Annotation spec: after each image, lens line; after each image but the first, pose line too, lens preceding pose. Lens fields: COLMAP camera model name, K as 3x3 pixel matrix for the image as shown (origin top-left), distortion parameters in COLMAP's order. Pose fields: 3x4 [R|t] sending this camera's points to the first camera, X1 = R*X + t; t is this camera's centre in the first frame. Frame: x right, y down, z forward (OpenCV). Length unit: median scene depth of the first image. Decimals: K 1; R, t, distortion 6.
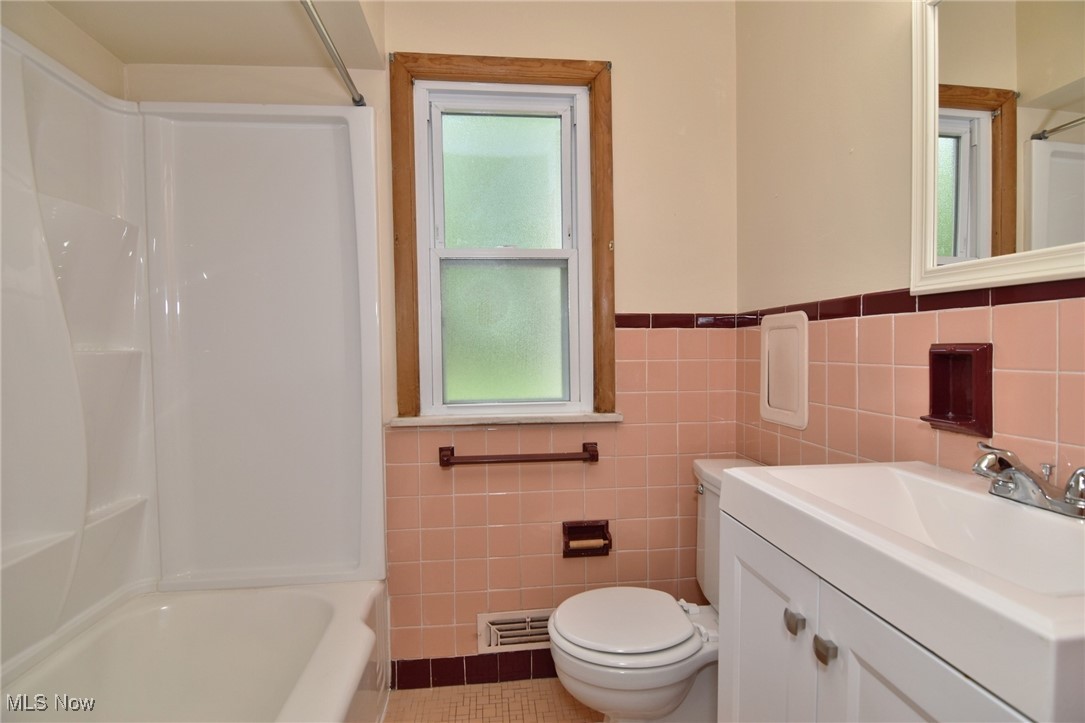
lens RADIAL K [[538.5, 0, 542.5], [0, 538.5, 361.5], [0, 0, 1]] dist [-0.004924, -0.010089]
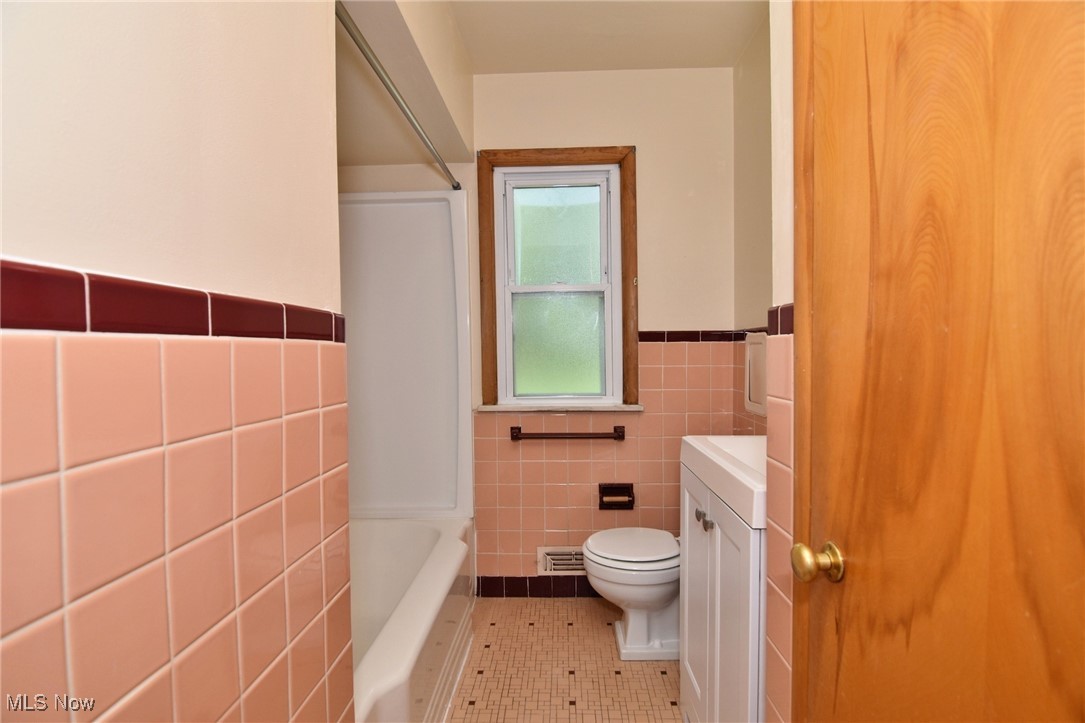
lens RADIAL K [[538.5, 0, 542.5], [0, 538.5, 361.5], [0, 0, 1]] dist [-0.004924, -0.010089]
pose [[0.990188, 0.003135, -0.139710, 0.086254], [-0.002896, 0.999994, 0.001918, -0.014885], [0.139715, -0.001494, 0.990191, -0.381024]]
